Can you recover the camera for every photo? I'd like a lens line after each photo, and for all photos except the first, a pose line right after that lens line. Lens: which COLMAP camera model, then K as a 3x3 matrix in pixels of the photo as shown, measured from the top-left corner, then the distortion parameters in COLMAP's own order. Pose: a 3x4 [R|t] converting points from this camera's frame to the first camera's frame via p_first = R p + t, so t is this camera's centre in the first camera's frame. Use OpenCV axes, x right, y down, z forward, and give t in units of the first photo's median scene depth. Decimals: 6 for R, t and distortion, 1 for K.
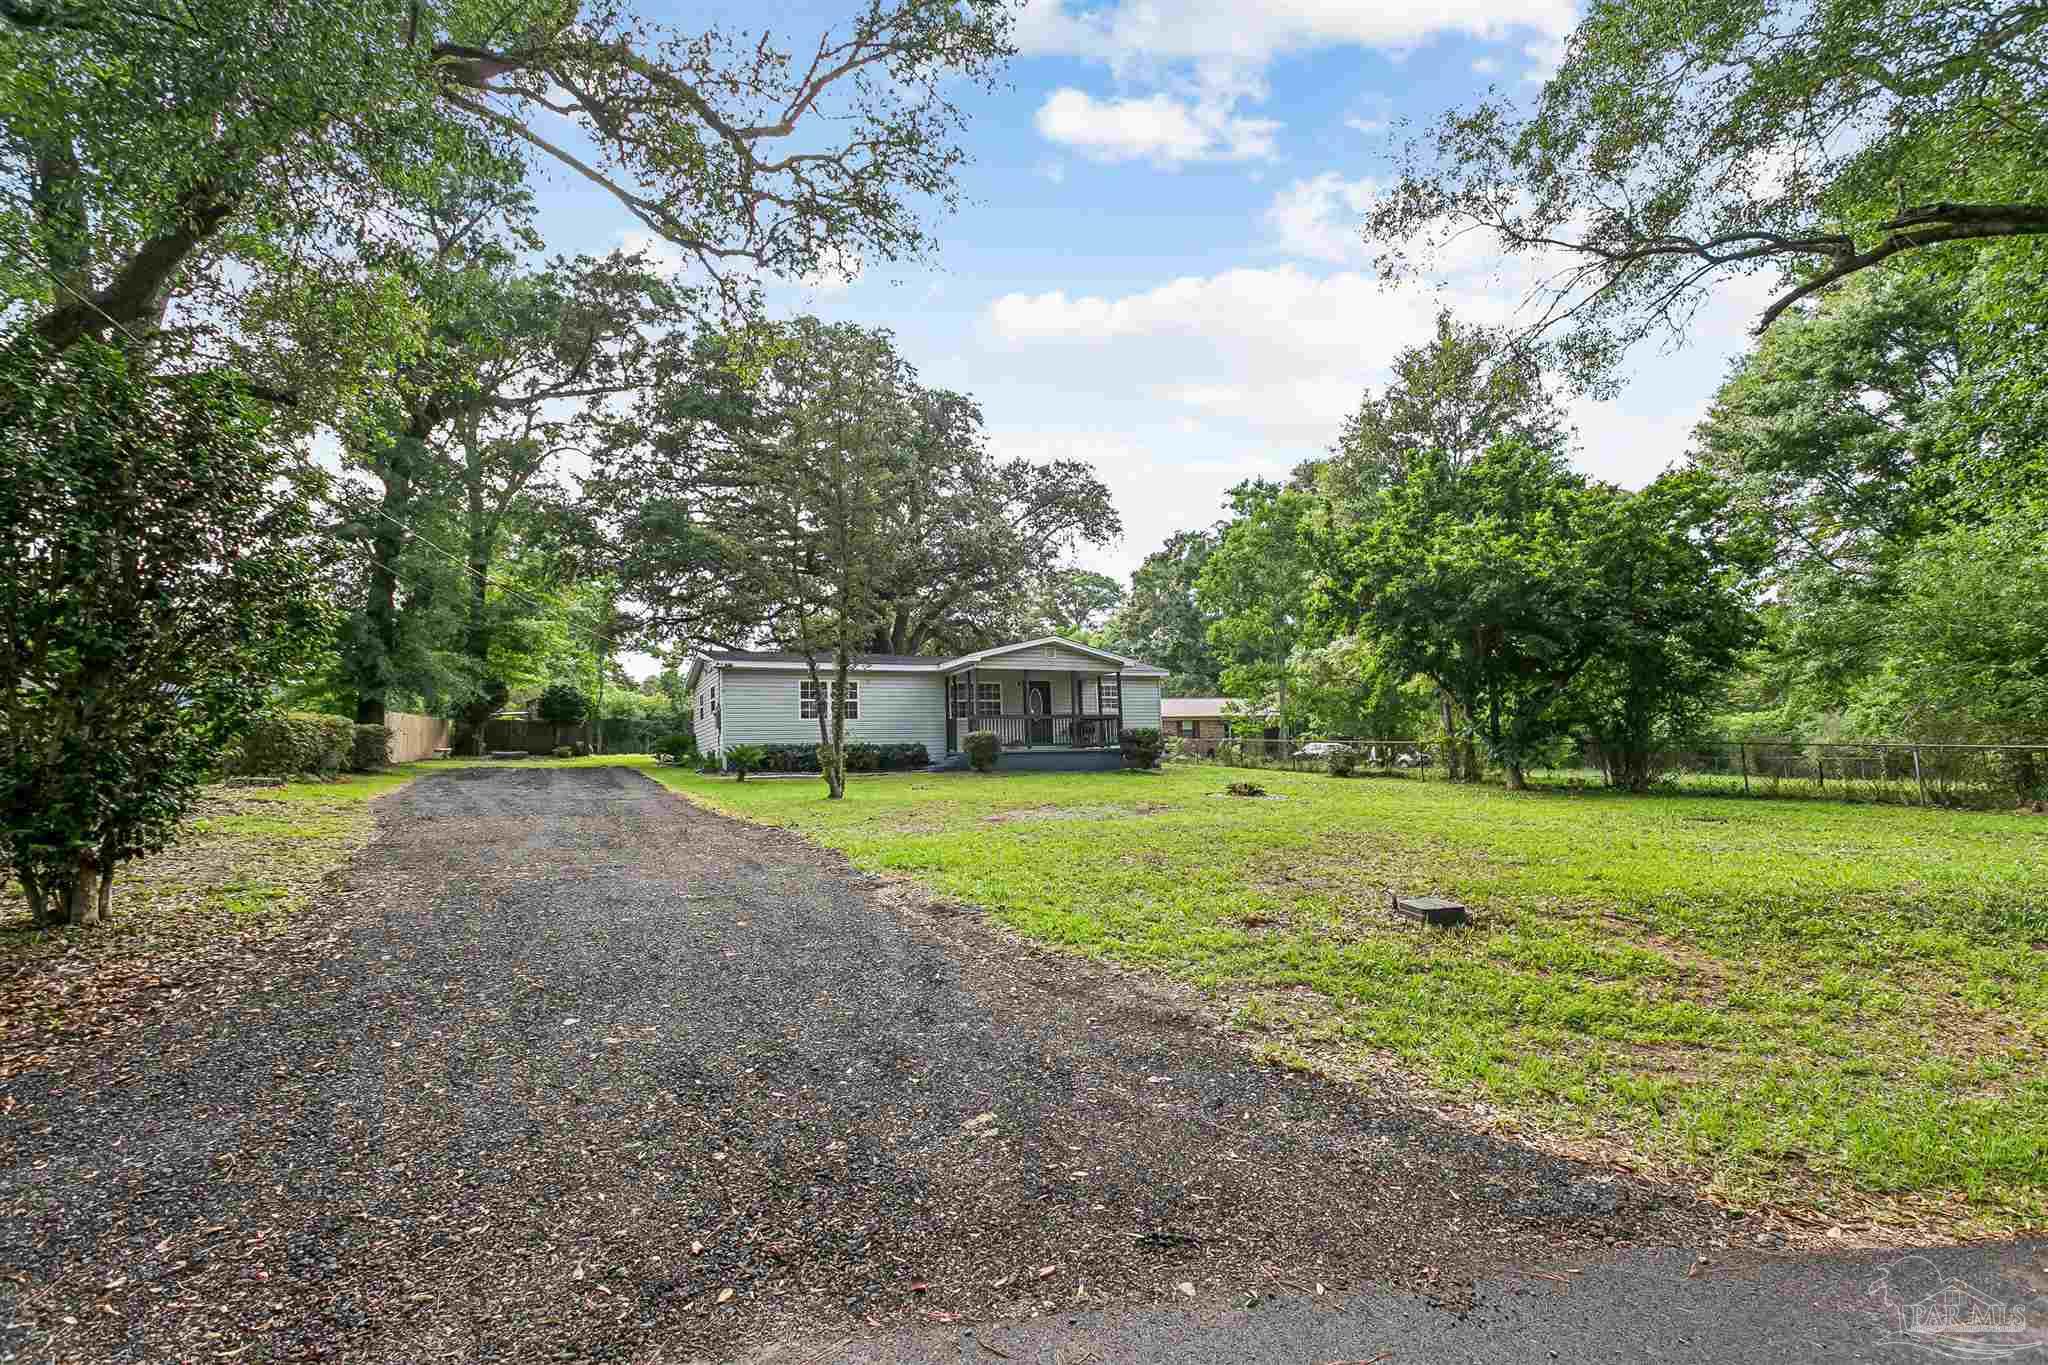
lens RADIAL K [[973.2, 0, 1033.2], [0, 973.2, 686.0], [0, 0, 1]] dist [0.006122, 0.001002]
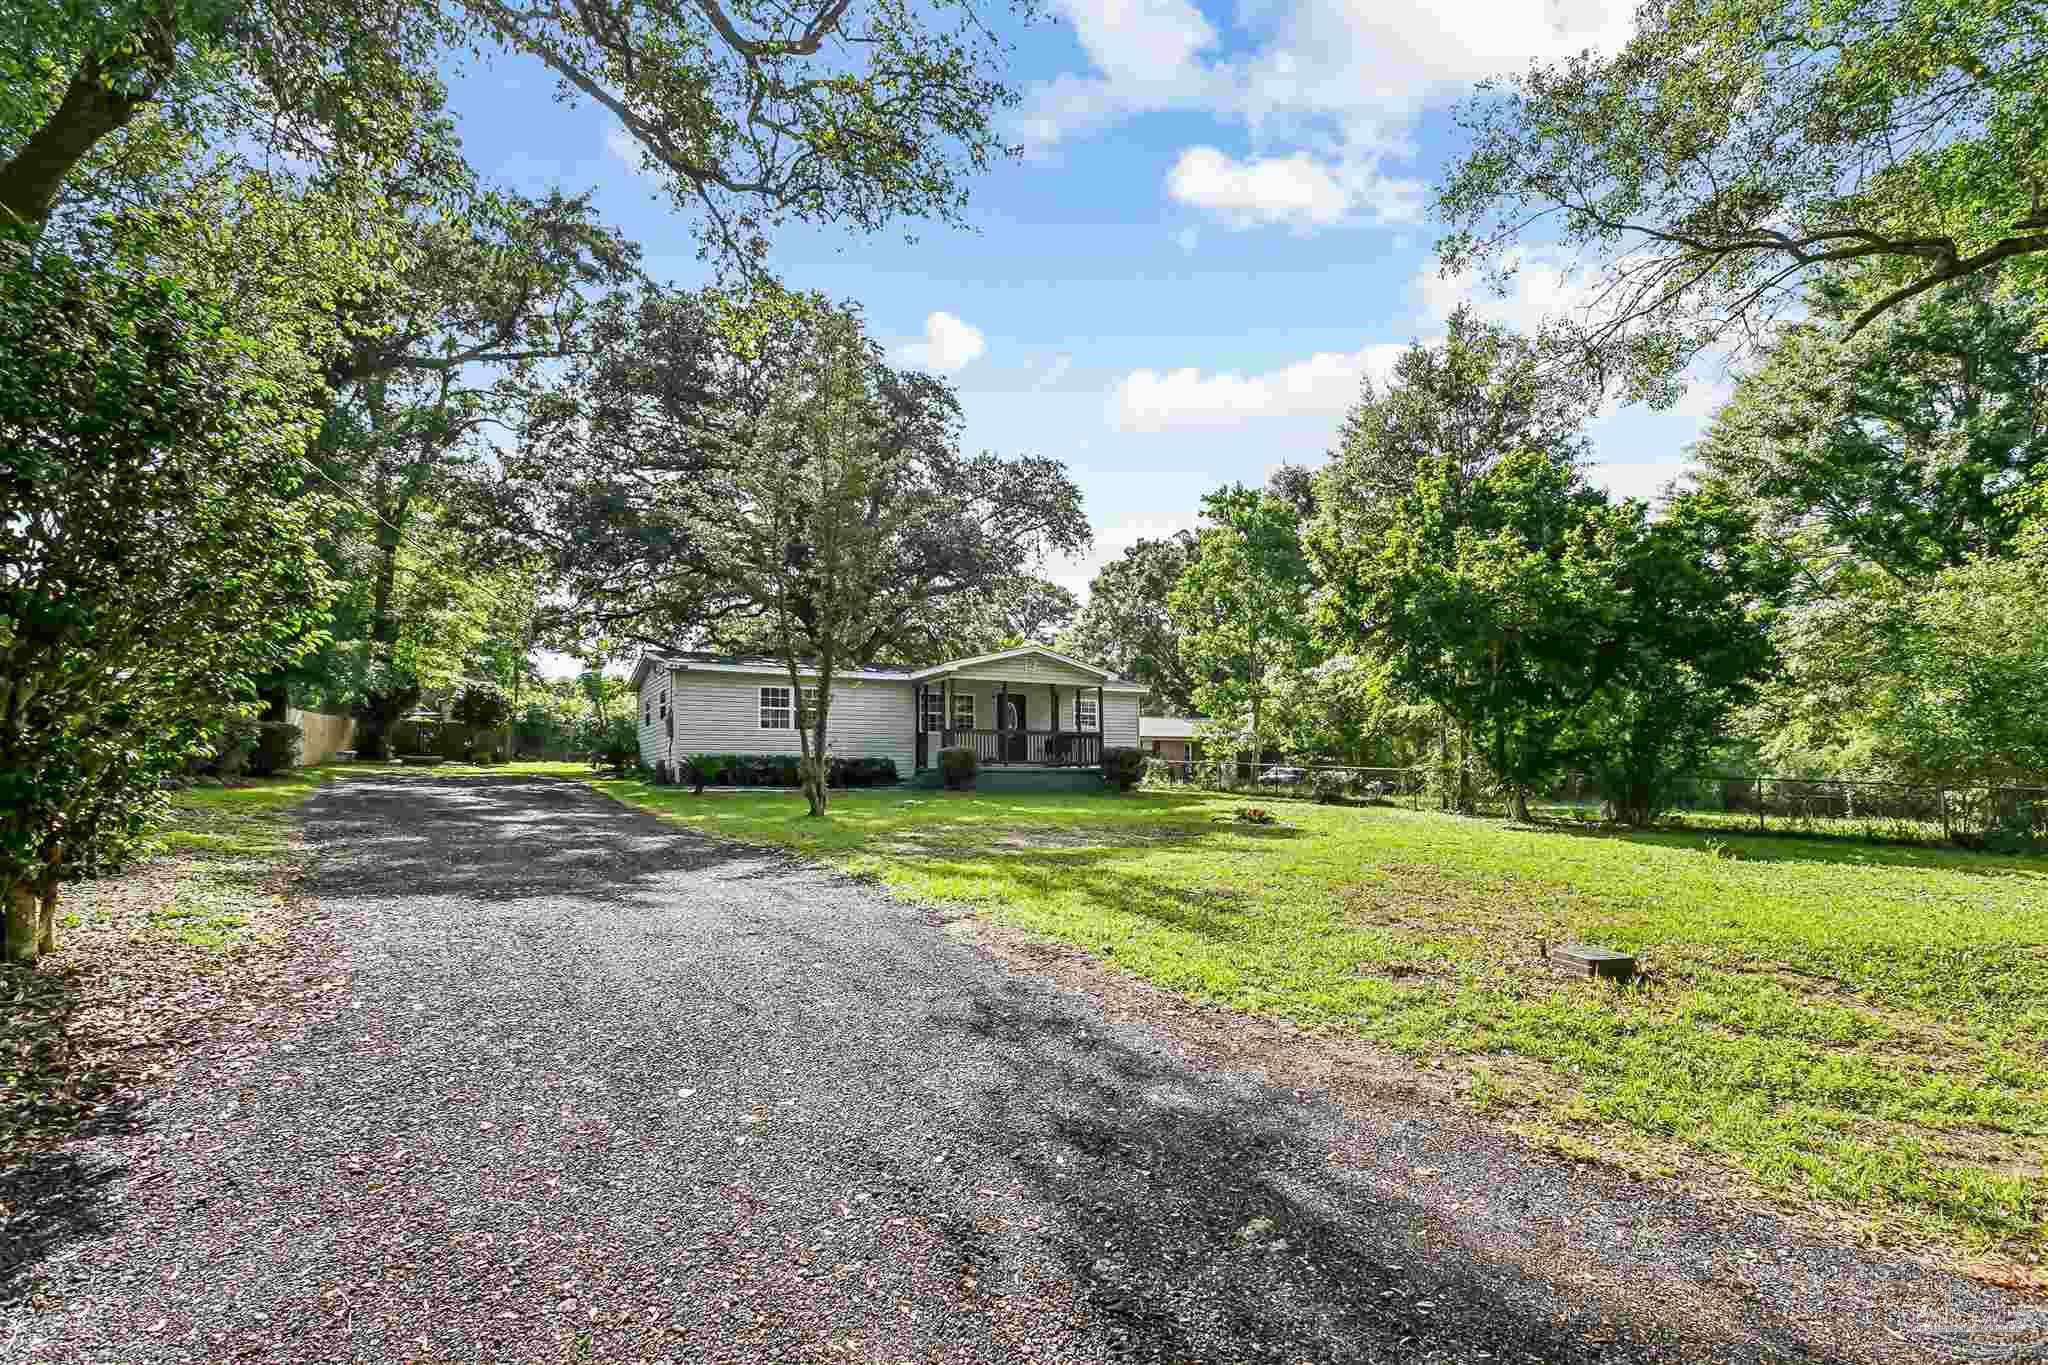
lens RADIAL K [[973.2, 0, 920.6], [0, 973.2, 737.9], [0, 0, 1]] dist [0.006122, 0.001002]
pose [[0.997872, 0.024720, 0.060343, -0.143724], [-0.026925, 0.998989, 0.036009, 0.005709], [-0.059392, -0.037557, 0.997528, 0.080971]]
